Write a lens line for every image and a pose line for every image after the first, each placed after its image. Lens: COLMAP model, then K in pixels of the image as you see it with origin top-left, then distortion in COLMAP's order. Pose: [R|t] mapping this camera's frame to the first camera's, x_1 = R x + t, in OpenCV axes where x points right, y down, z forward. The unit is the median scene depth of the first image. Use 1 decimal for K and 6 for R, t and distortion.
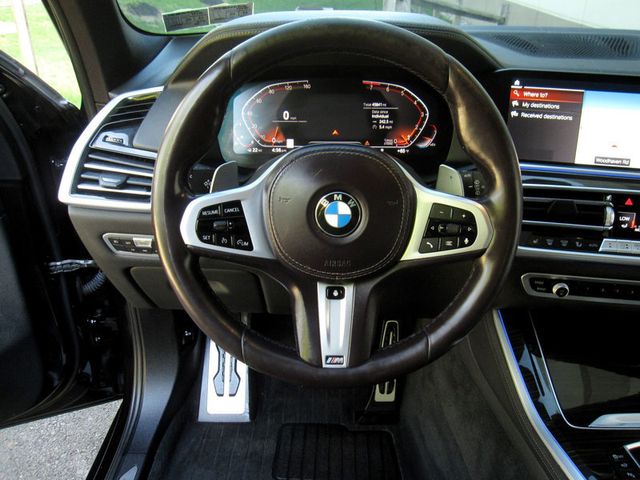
lens RADIAL K [[533.8, 0, 320.6], [0, 533.8, 238.3], [0, 0, 1]] dist [-0.051841, -0.003470]
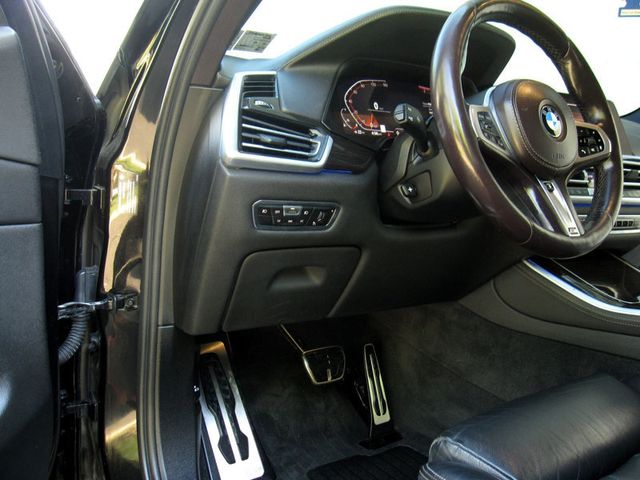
lens RADIAL K [[533.8, 0, 321.4], [0, 533.8, 238.5], [0, 0, 1]] dist [-0.051841, -0.003470]
pose [[0.834637, -0.052493, 0.548293, -0.817470], [0.211105, 0.949919, -0.230409, 0.287209], [-0.508739, 0.308055, 0.803919, 0.215196]]
